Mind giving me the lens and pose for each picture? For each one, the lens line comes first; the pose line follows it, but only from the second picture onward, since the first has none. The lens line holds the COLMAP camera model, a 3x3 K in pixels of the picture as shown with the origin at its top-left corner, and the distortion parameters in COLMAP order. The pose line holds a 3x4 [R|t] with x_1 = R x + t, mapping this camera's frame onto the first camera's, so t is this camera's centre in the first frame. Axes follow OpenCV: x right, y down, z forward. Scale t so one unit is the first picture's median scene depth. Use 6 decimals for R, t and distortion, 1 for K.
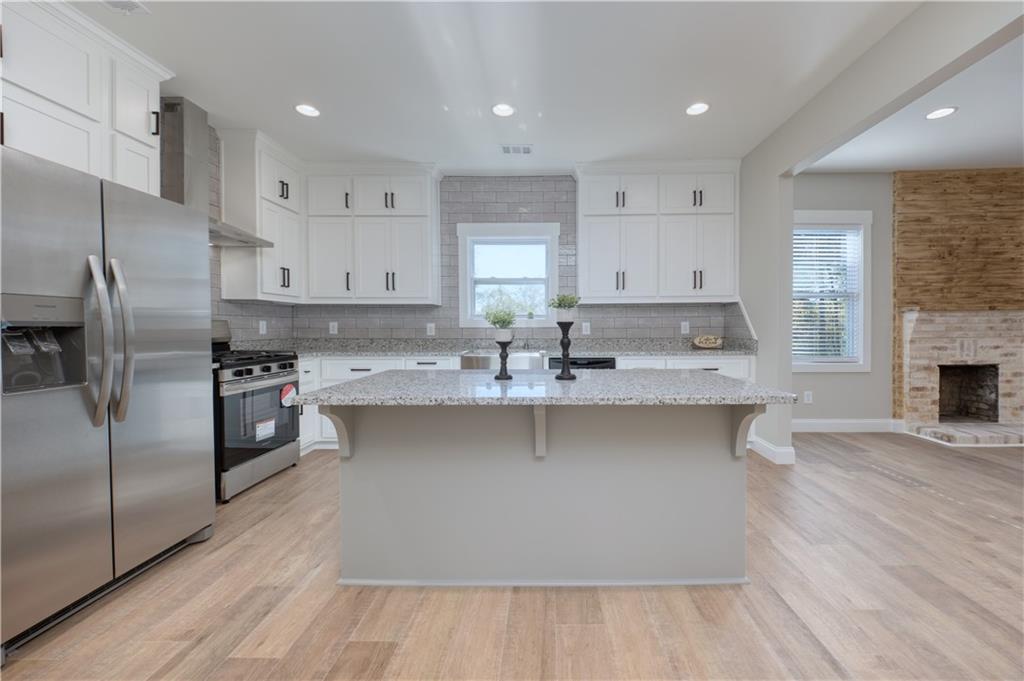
lens RADIAL K [[396.5, 0, 545.2], [0, 396.5, 336.0], [0, 0, 1]] dist [0.010218, -0.006576]
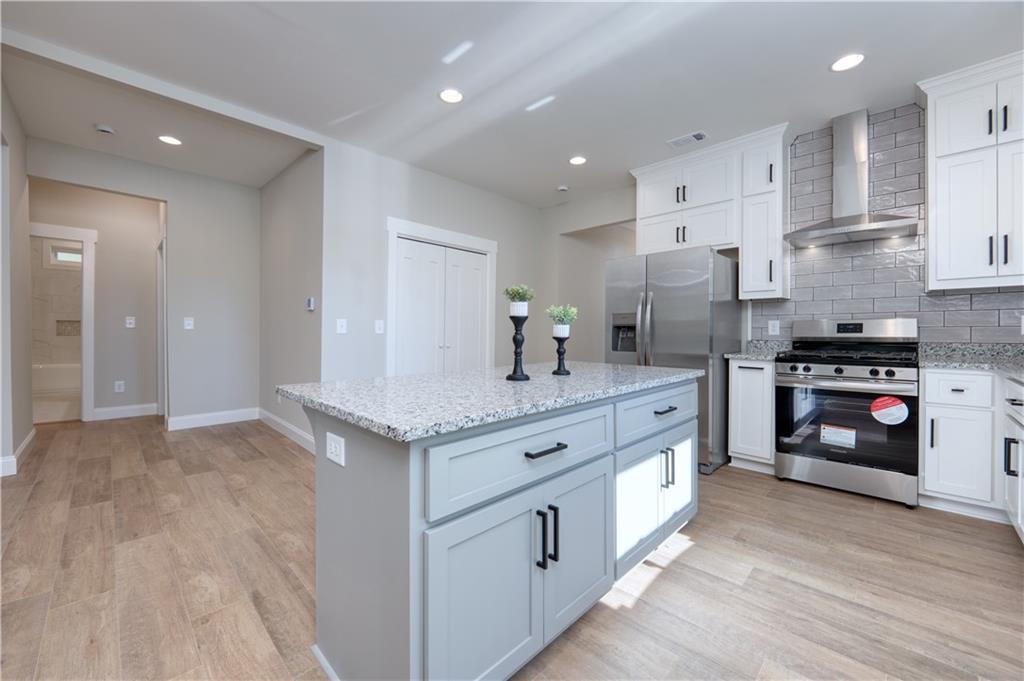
lens RADIAL K [[399.1, 0, 514.0], [0, 399.1, 332.0], [0, 0, 1]] dist [0.012399, -0.011127]
pose [[-0.696510, 0.002483, -0.717543, 0.371654], [-0.015070, 0.999723, 0.018088, -0.008092], [0.717389, 0.023412, -0.696279, 0.847261]]
